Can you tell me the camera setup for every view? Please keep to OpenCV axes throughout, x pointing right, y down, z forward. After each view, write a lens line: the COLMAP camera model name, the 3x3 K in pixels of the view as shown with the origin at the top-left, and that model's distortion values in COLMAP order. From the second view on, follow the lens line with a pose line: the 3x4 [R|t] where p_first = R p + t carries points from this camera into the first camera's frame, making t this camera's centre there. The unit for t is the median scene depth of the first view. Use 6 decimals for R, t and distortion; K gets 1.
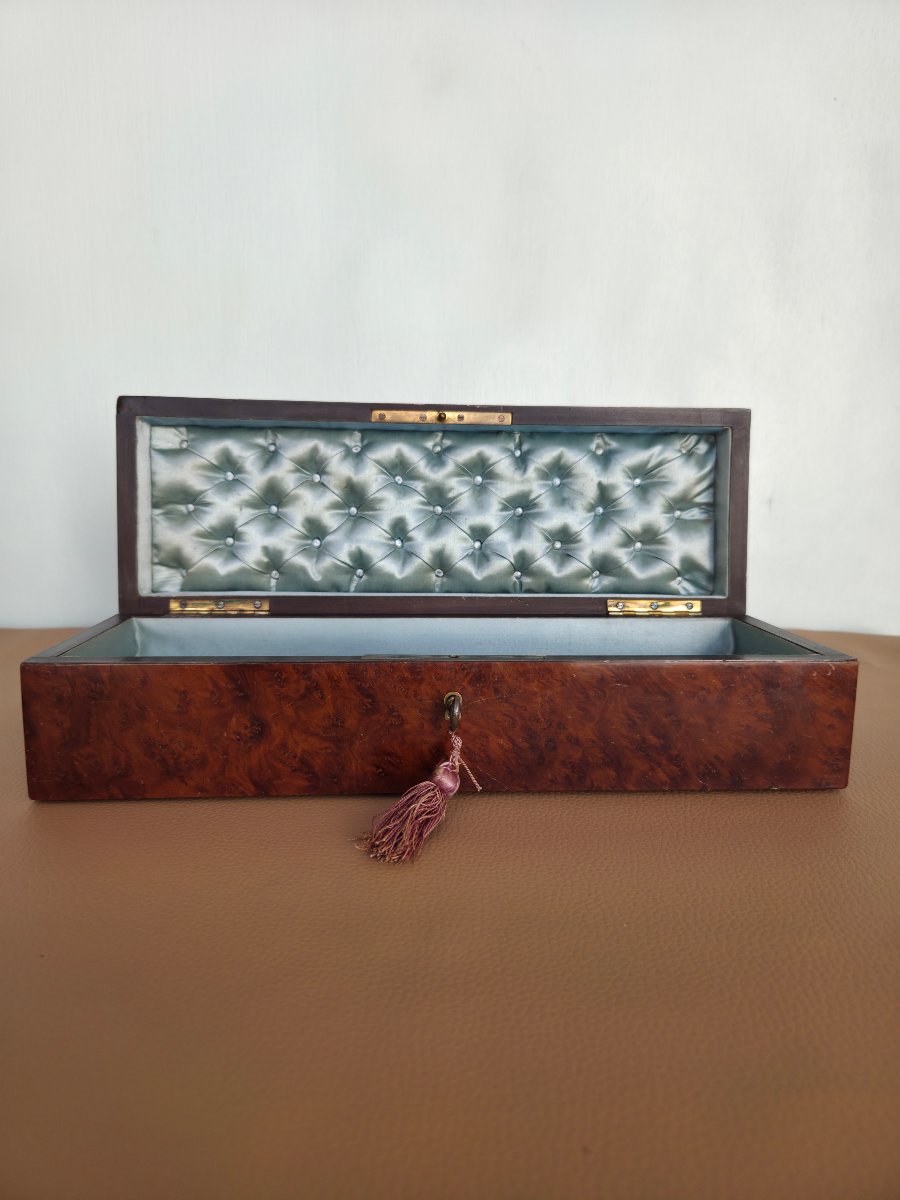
lens RADIAL K [[823.3, 0, 457.5], [0, 823.3, 597.6], [0, 0, 1]] dist [0.038595, -0.045925]
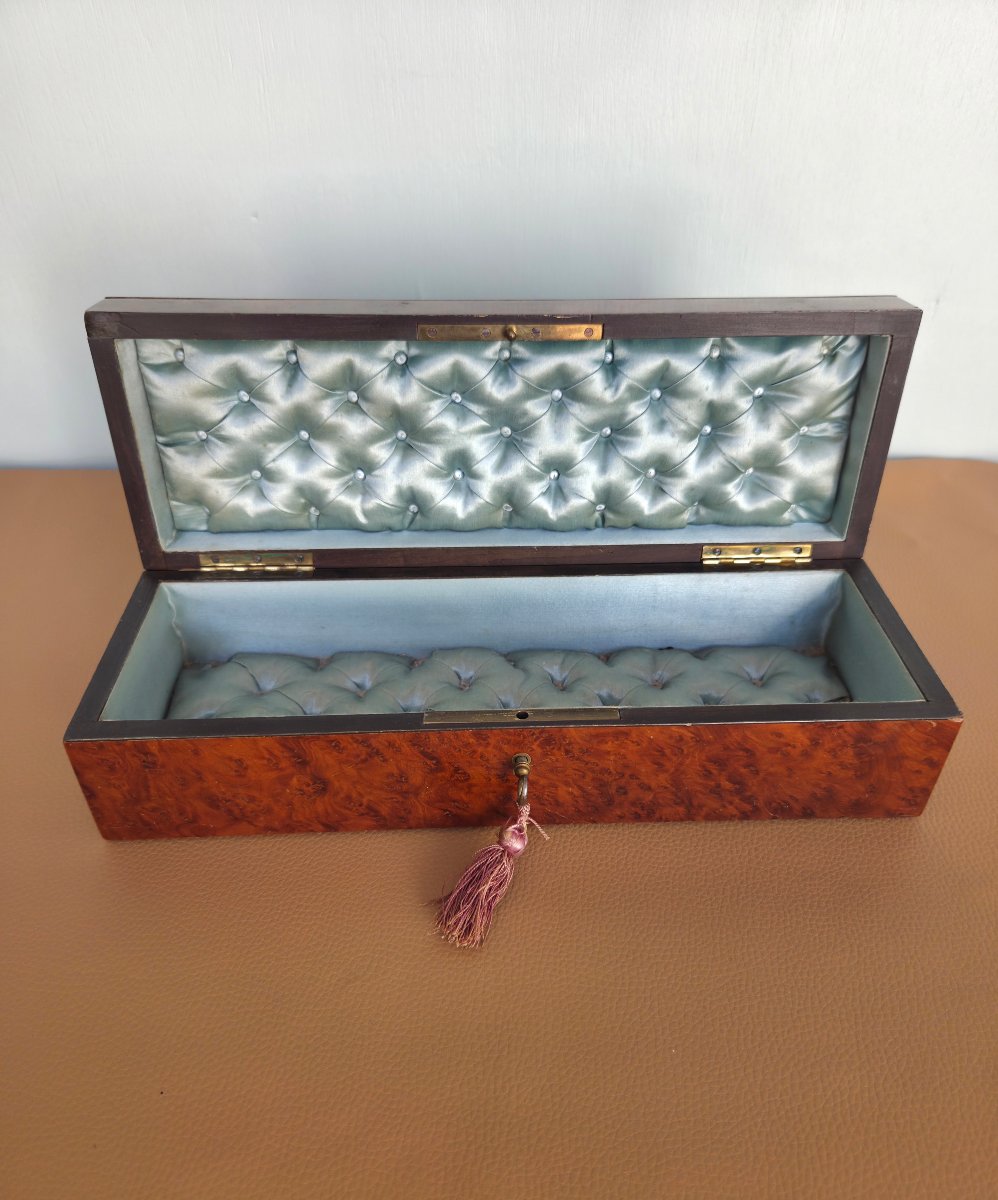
lens RADIAL K [[912.4, 0, 512.3], [0, 912.4, 670.0], [0, 0, 1]] dist [0.039933, -0.001888]
pose [[0.999800, 0.012014, -0.016010, -0.000293], [-0.002077, 0.857797, 0.513984, -0.495240], [0.019908, -0.513848, 0.857650, 0.145064]]
